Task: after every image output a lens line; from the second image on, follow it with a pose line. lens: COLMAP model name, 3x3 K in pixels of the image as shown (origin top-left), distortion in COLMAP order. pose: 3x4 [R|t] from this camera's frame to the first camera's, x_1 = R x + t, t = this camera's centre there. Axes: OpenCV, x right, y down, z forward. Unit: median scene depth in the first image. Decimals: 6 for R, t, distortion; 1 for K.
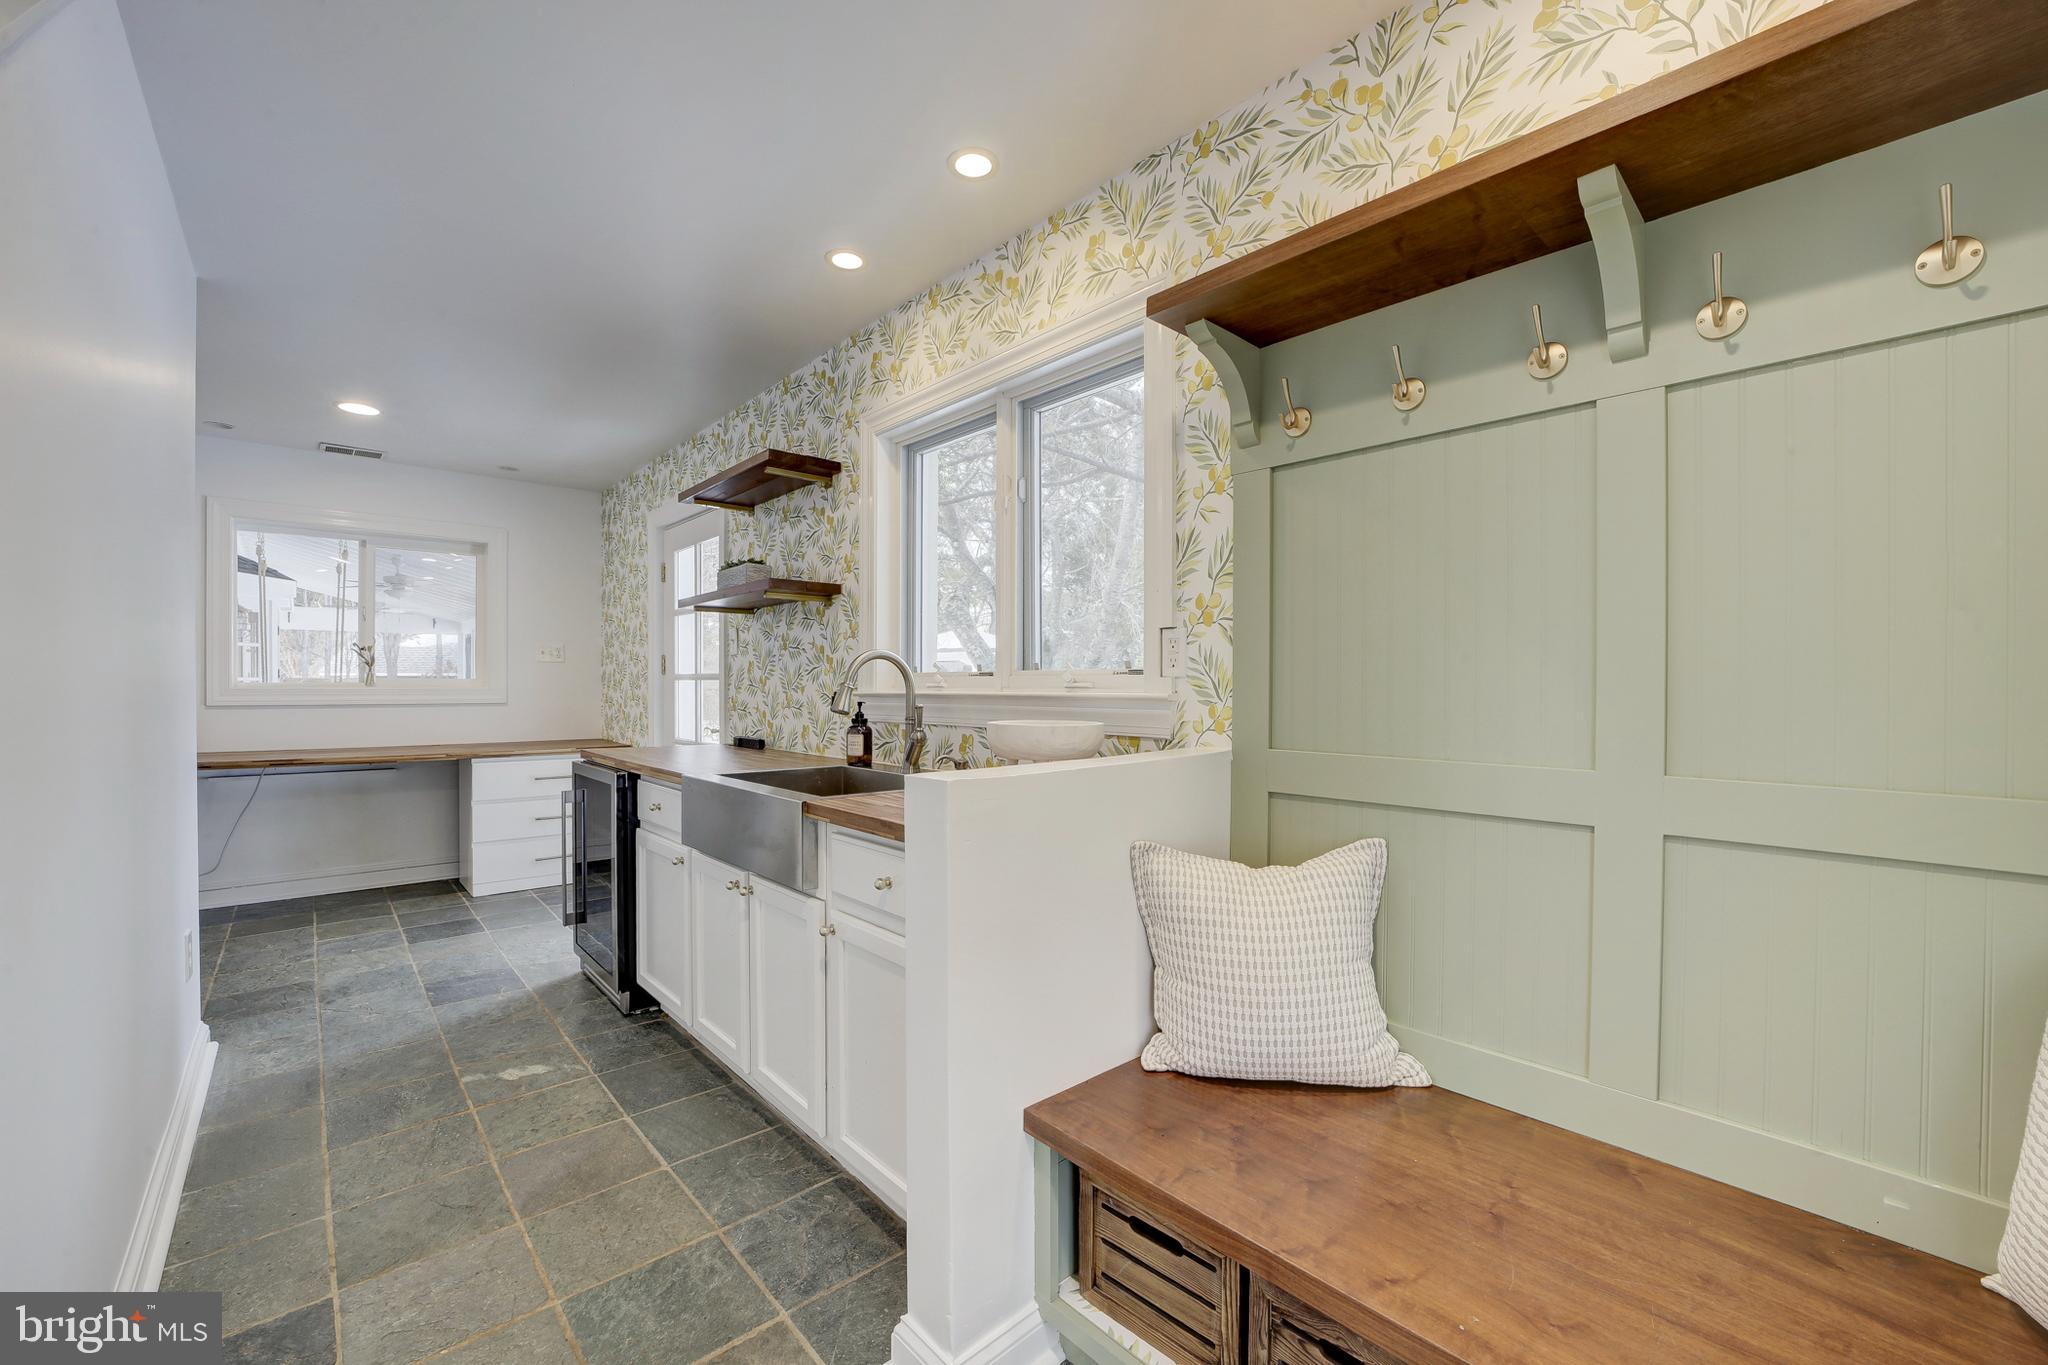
lens RADIAL K [[809.8, 0, 1025.6], [0, 809.8, 687.9], [0, 0, 1]] dist [-0.032061, 0.004594]
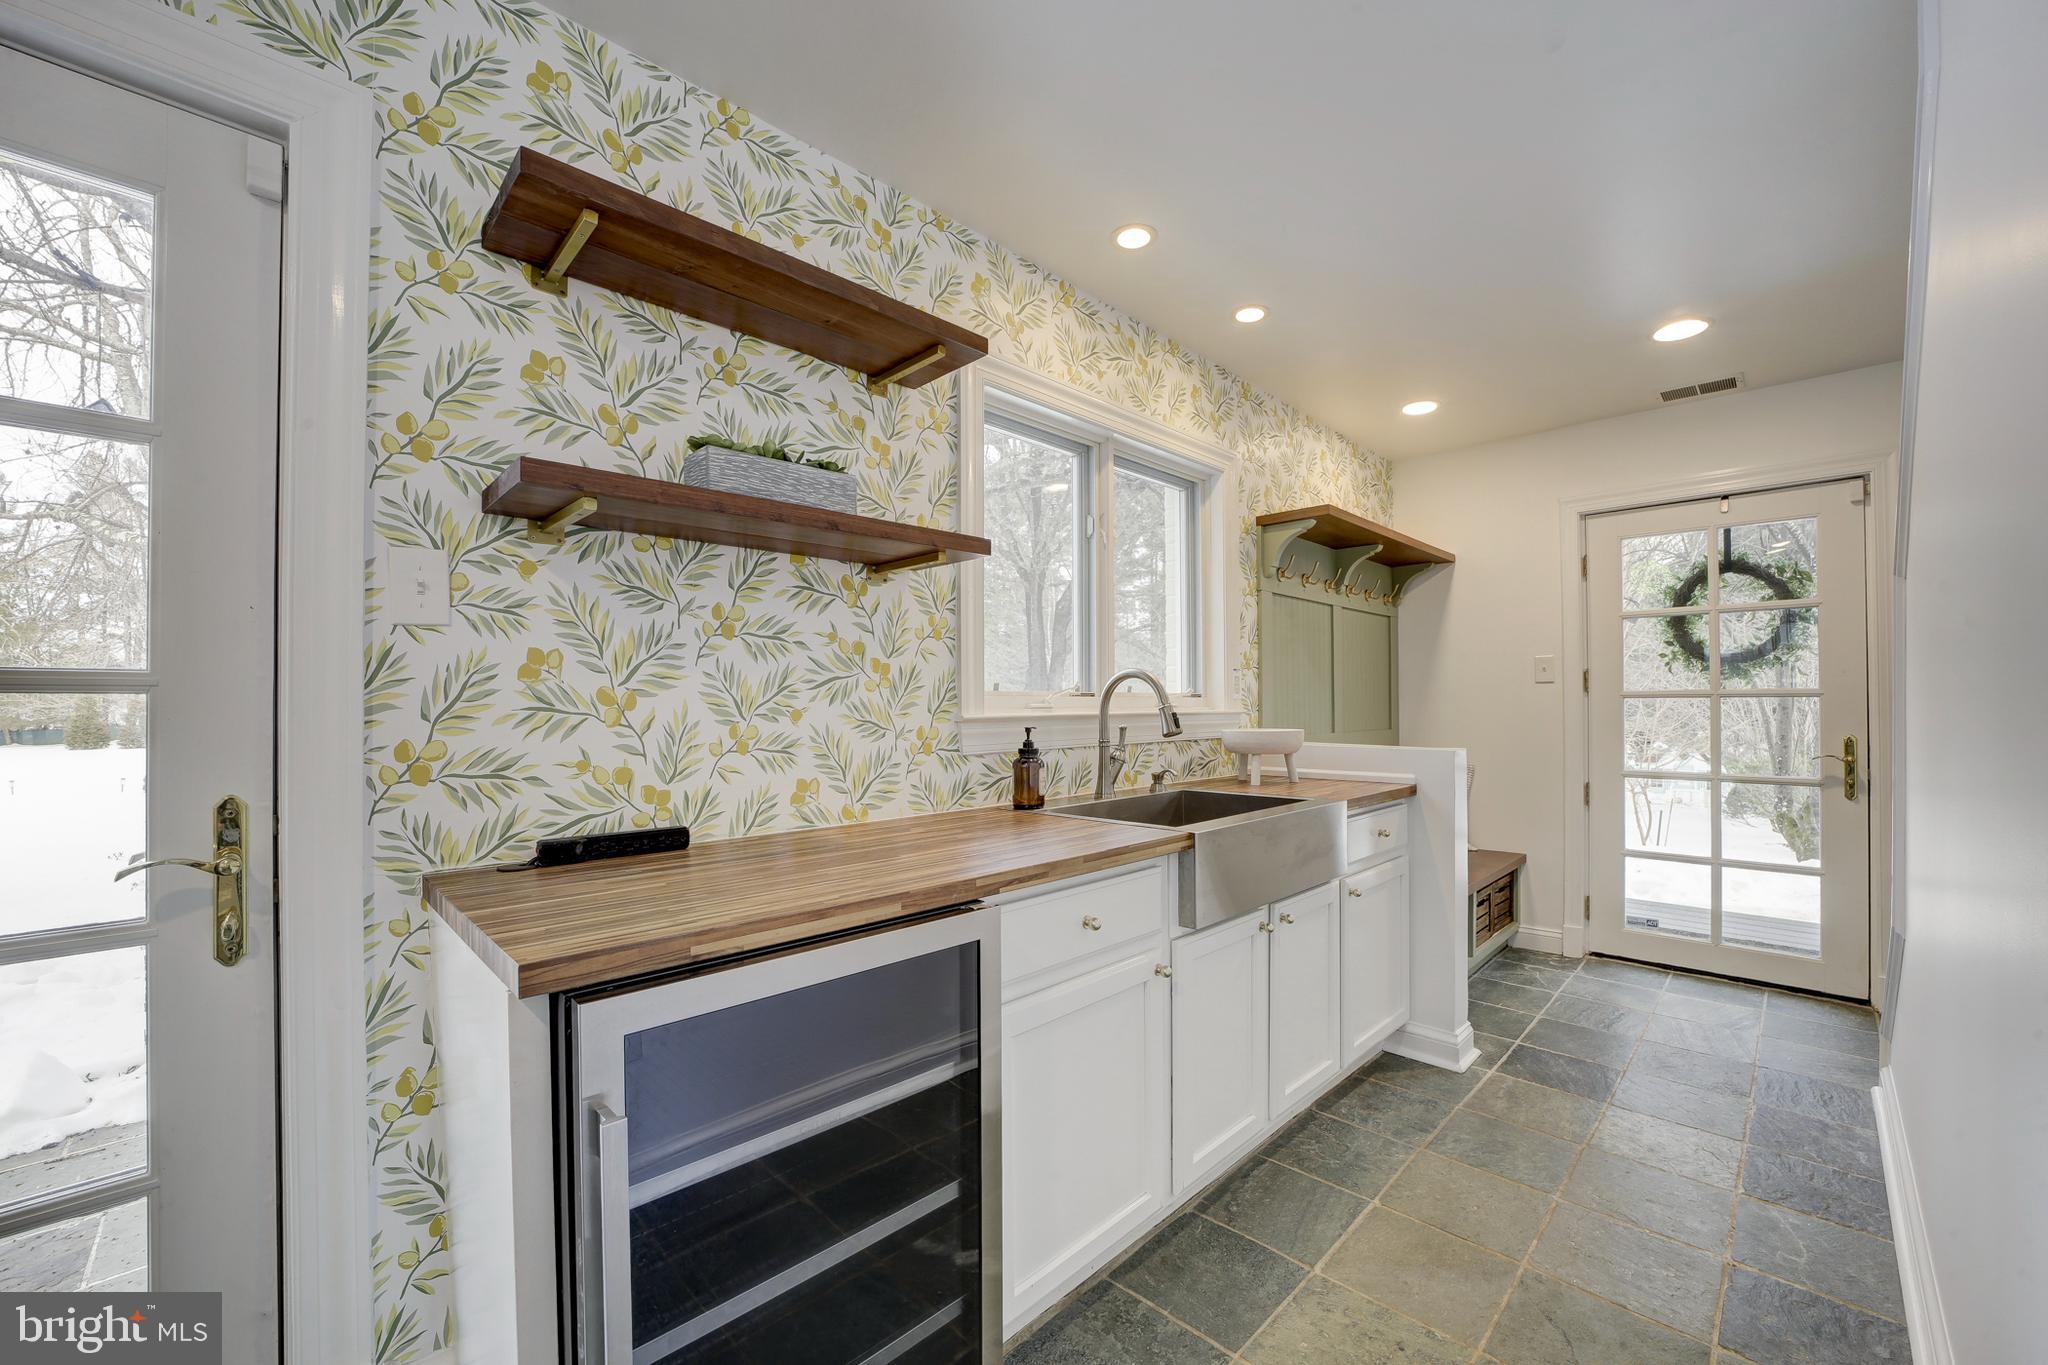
lens RADIAL K [[809.8, 0, 1024.6], [0, 809.8, 692.8], [0, 0, 1]] dist [-0.032061, 0.004594]
pose [[-0.045231, 0.009392, 0.998932, -1.004011], [0.004982, 0.999945, -0.009175, -0.009282], [-0.998964, 0.004562, -0.045275, 1.047006]]
